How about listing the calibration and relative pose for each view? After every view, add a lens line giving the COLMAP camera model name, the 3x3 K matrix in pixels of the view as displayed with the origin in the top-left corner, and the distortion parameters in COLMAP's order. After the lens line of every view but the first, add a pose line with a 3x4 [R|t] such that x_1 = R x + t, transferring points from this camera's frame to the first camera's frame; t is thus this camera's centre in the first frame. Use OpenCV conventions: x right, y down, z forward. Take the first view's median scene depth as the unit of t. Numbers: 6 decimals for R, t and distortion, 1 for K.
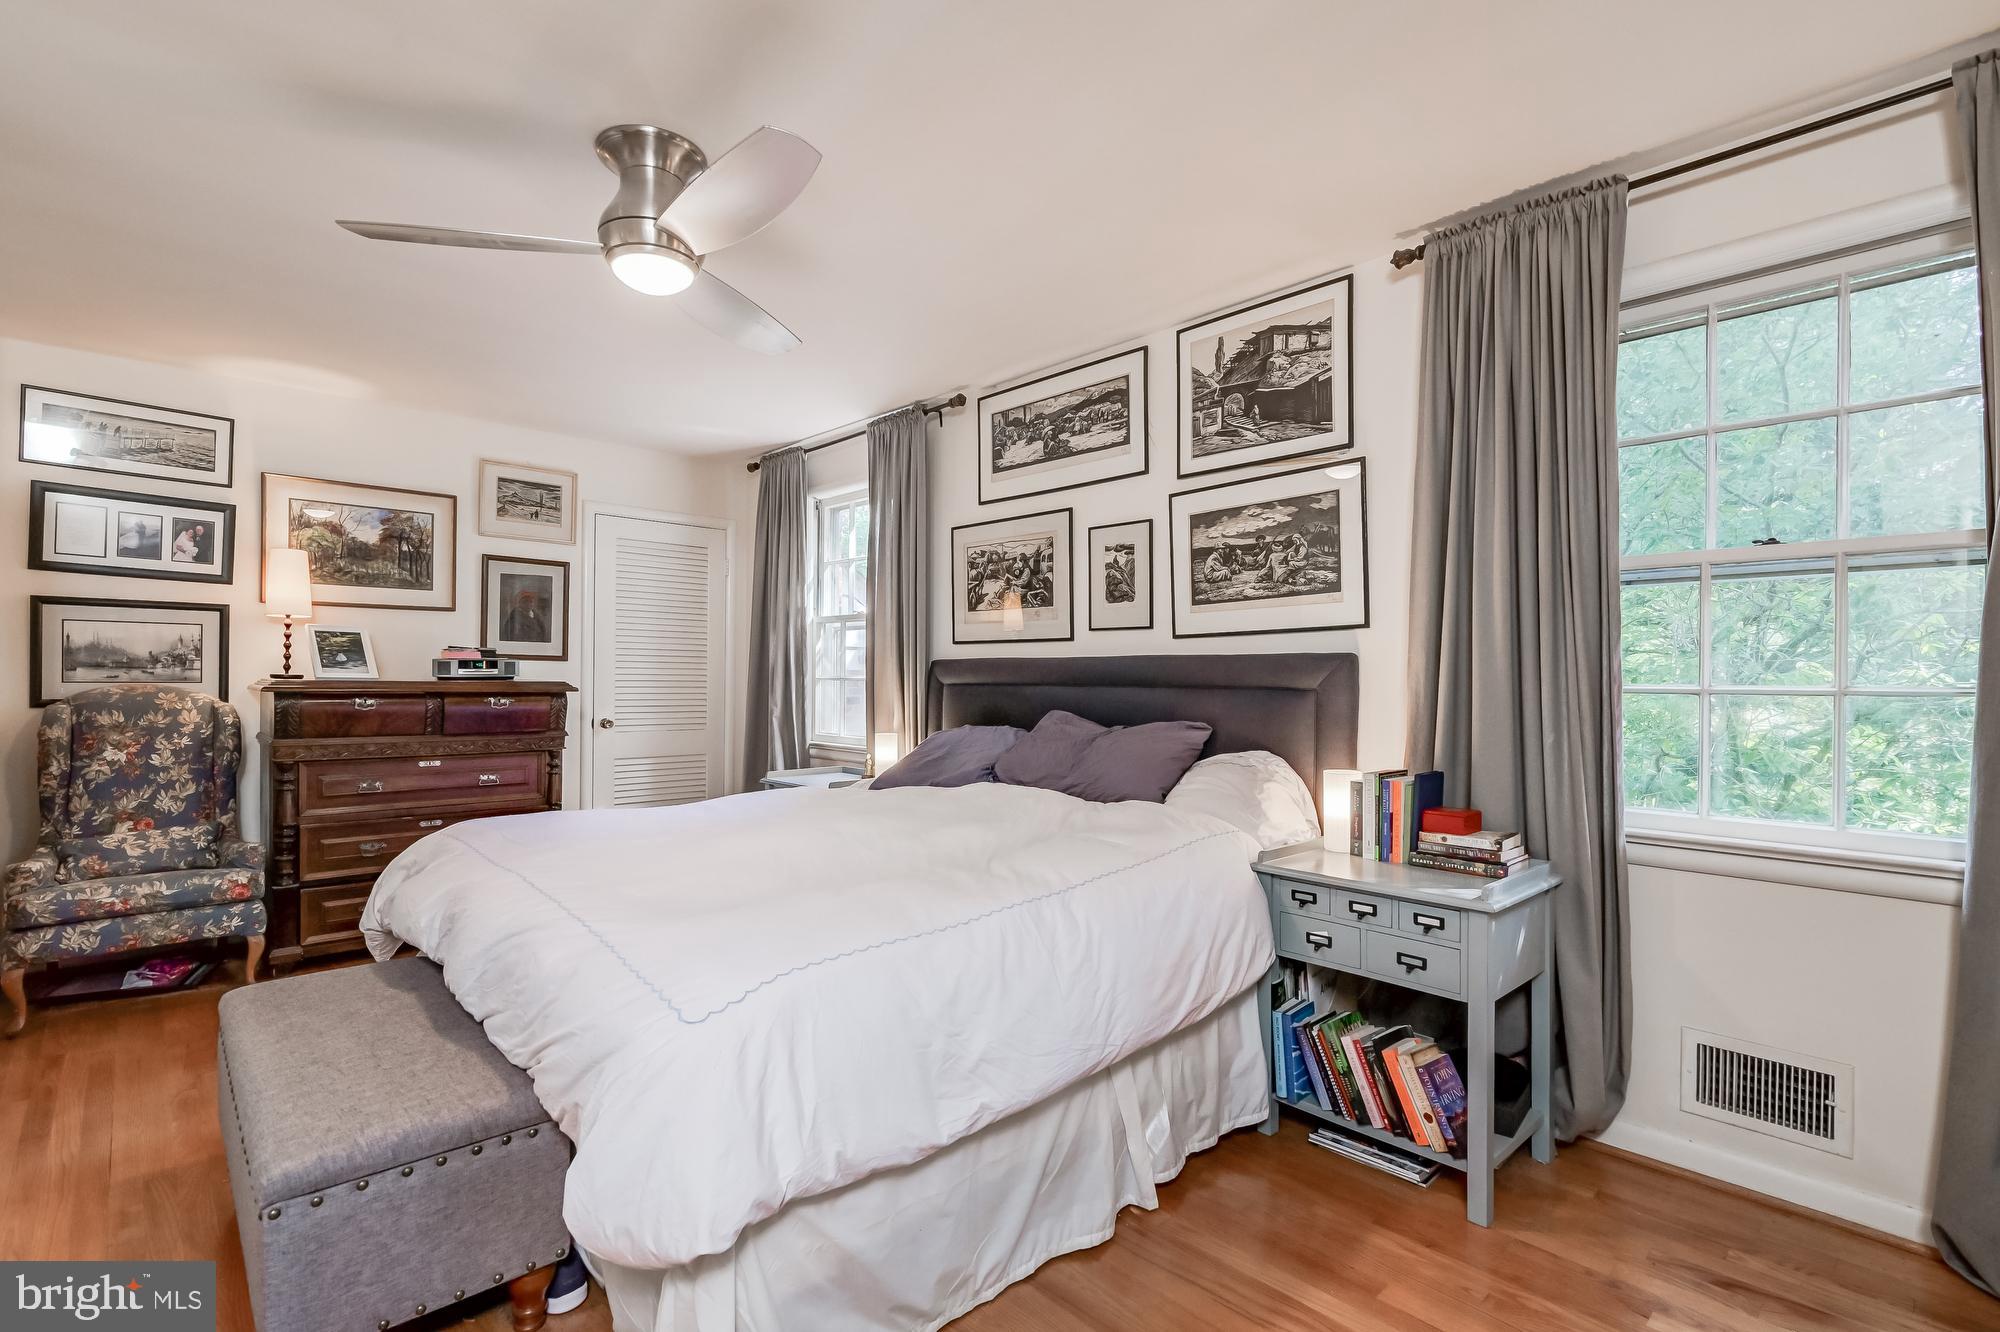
lens RADIAL K [[921.5, 0, 1000.2], [0, 921.5, 660.3], [0, 0, 1]] dist [-0.003955, -0.000336]
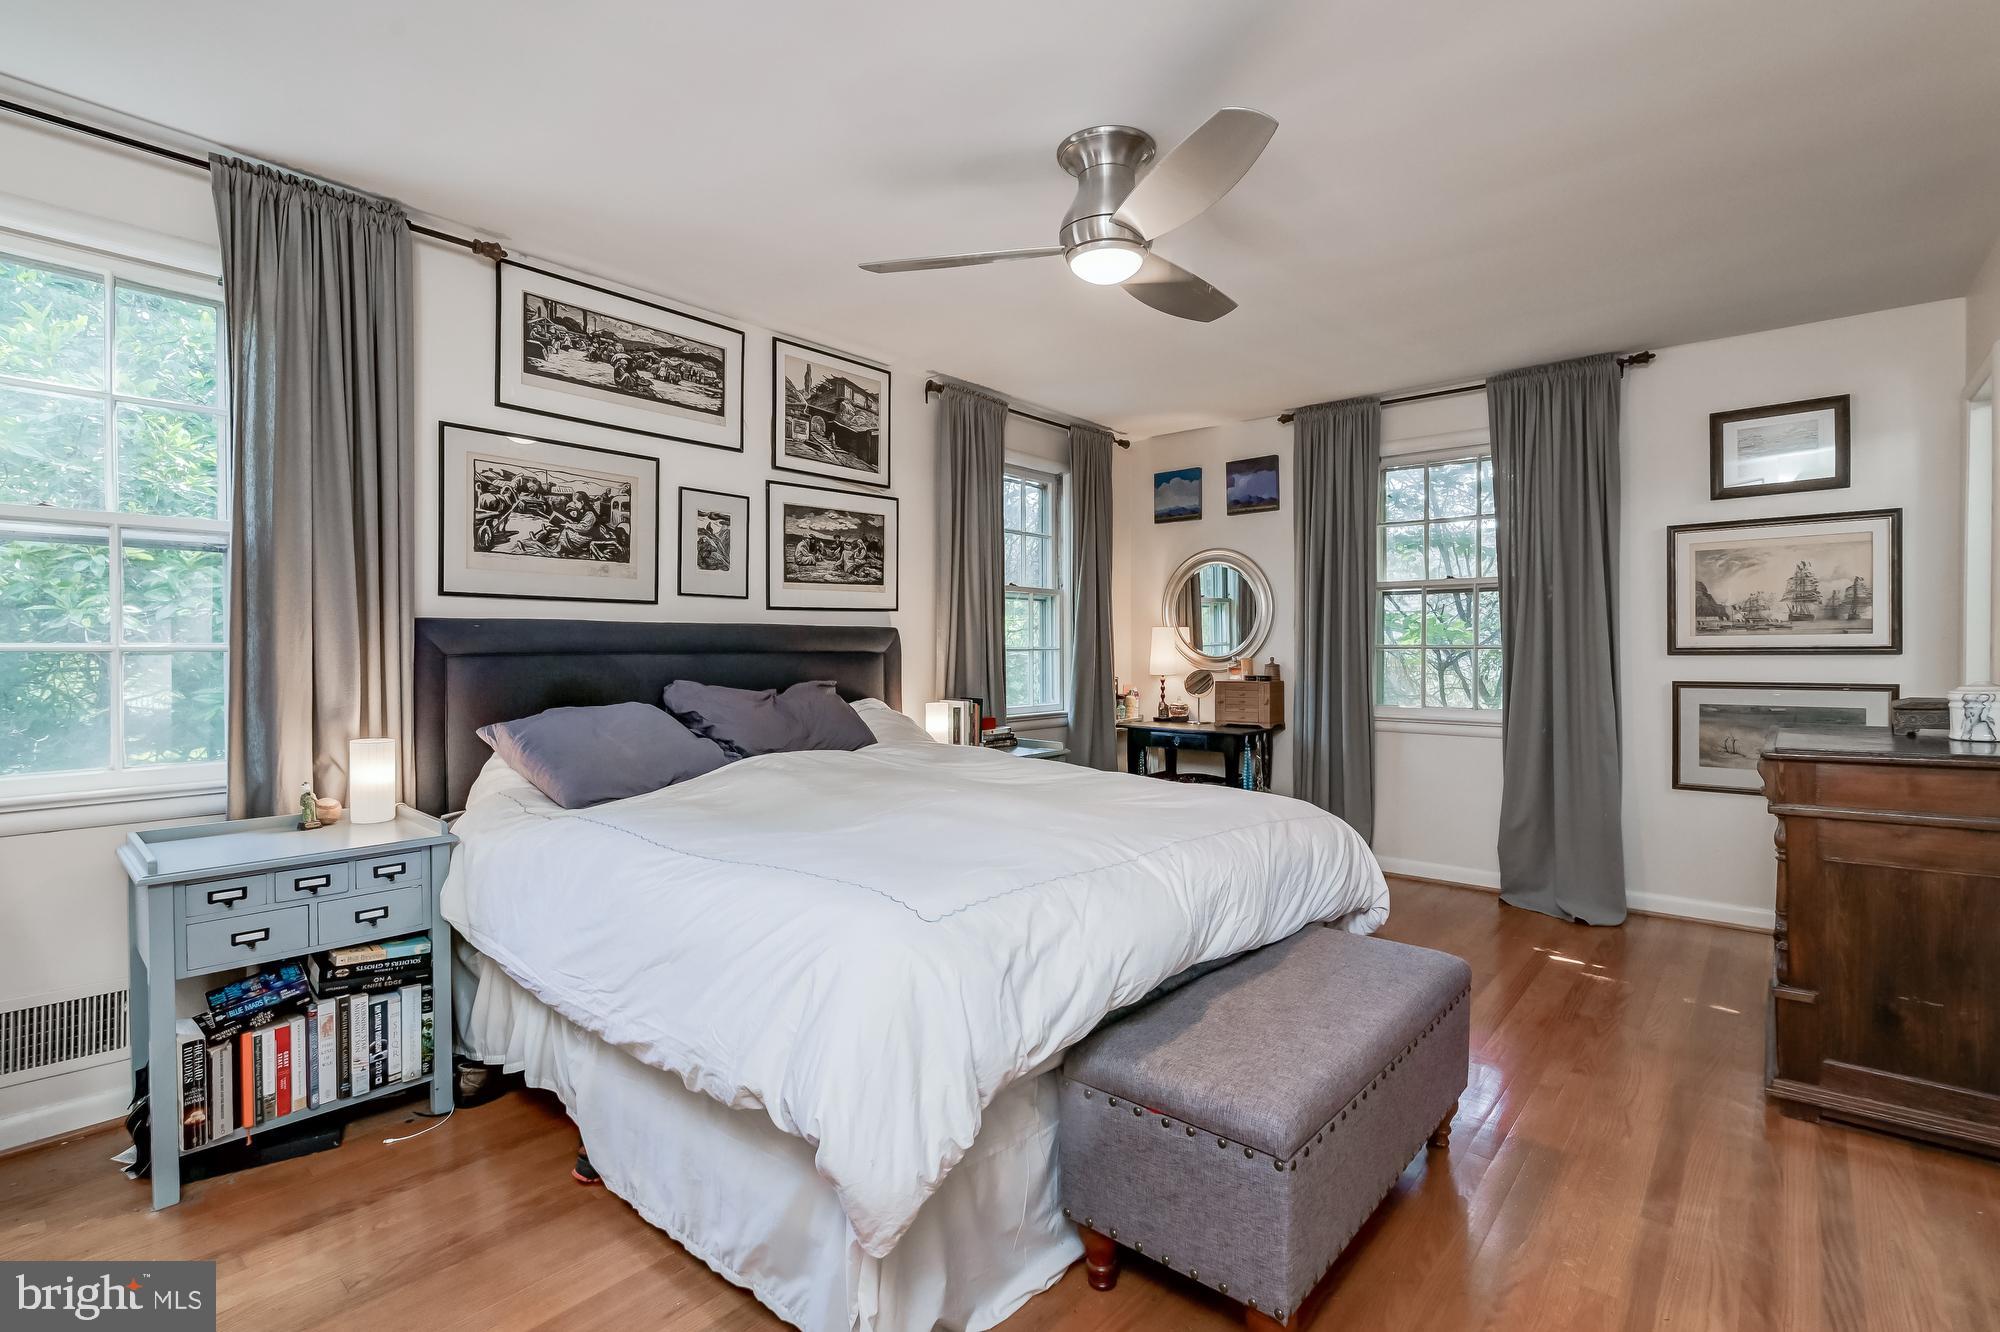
lens RADIAL K [[921.5, 0, 1000.3], [0, 921.5, 660.1], [0, 0, 1]] dist [-0.003955, -0.000336]
pose [[-0.105606, -0.006535, 0.994387, -0.914845], [-0.003375, 0.999975, 0.006214, 0.028476], [-0.994402, -0.002699, -0.105625, 0.802442]]
